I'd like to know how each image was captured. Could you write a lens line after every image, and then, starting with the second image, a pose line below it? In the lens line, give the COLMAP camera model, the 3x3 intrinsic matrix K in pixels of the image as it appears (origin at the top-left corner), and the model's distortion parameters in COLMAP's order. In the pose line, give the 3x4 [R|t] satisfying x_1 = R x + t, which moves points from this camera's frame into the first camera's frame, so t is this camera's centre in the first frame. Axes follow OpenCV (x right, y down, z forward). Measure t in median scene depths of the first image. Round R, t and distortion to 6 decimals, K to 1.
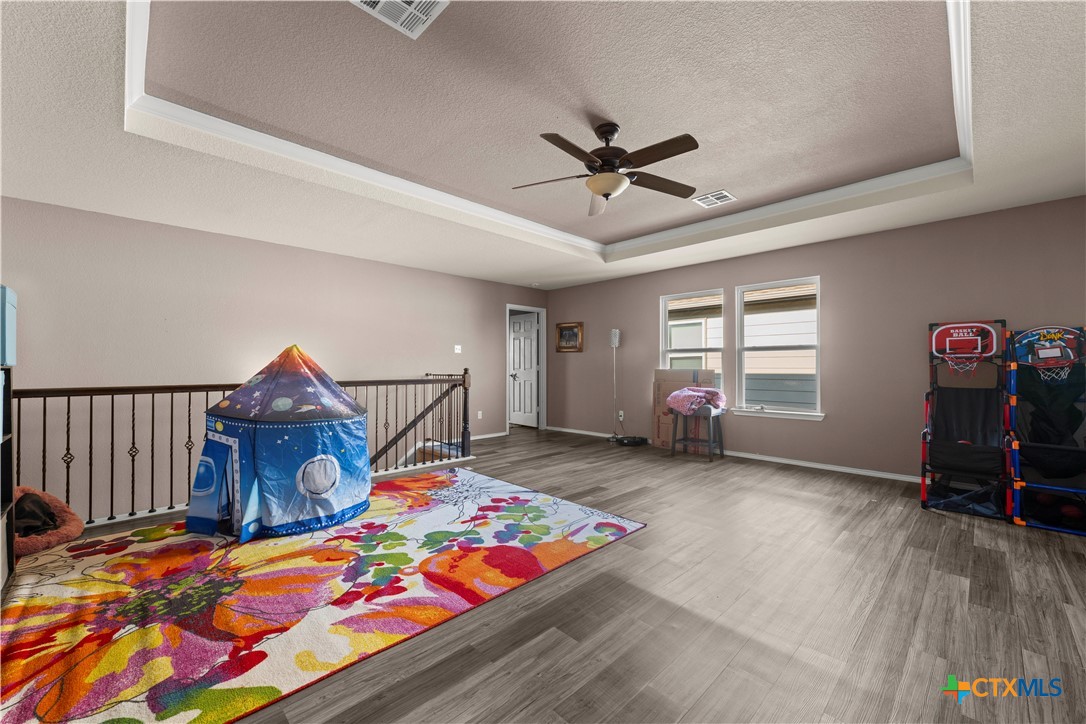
lens RADIAL K [[428.5, 0, 550.2], [0, 428.5, 366.9], [0, 0, 1]] dist [0.000909, -0.000133]
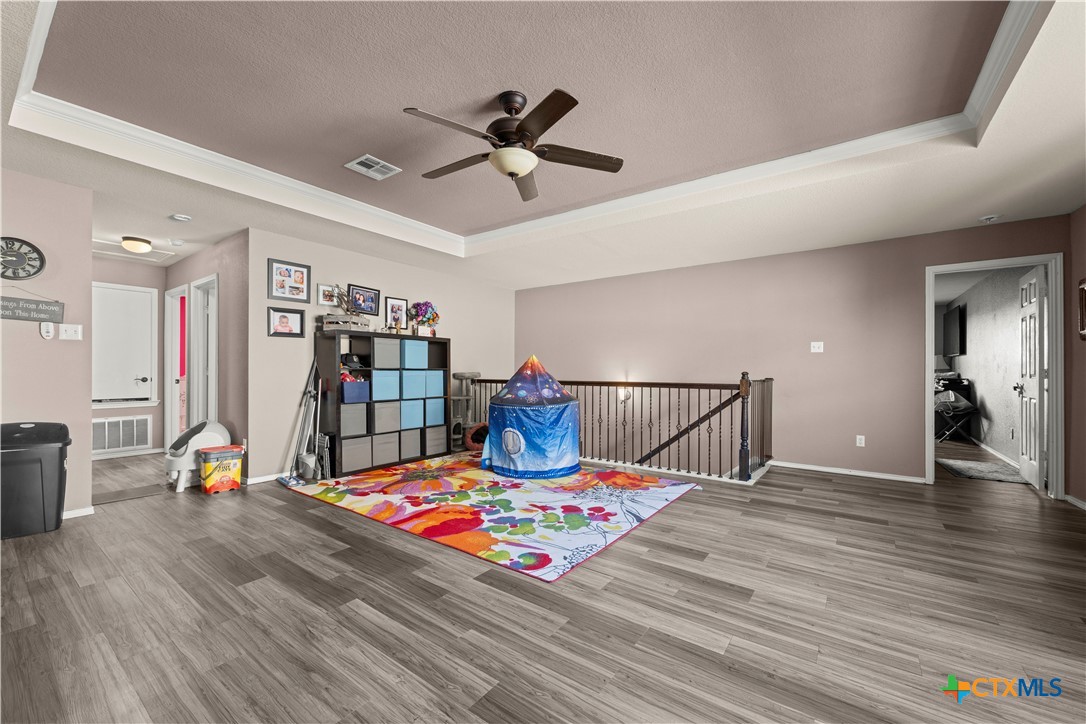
lens RADIAL K [[428.5, 0, 550.2], [0, 428.5, 366.9], [0, 0, 1]] dist [0.000909, -0.000133]
pose [[0.164749, -0.005093, -0.986322, 0.991147], [-0.003698, 0.999976, -0.005781, -0.001637], [0.986329, 0.004599, 0.164726, 0.901416]]
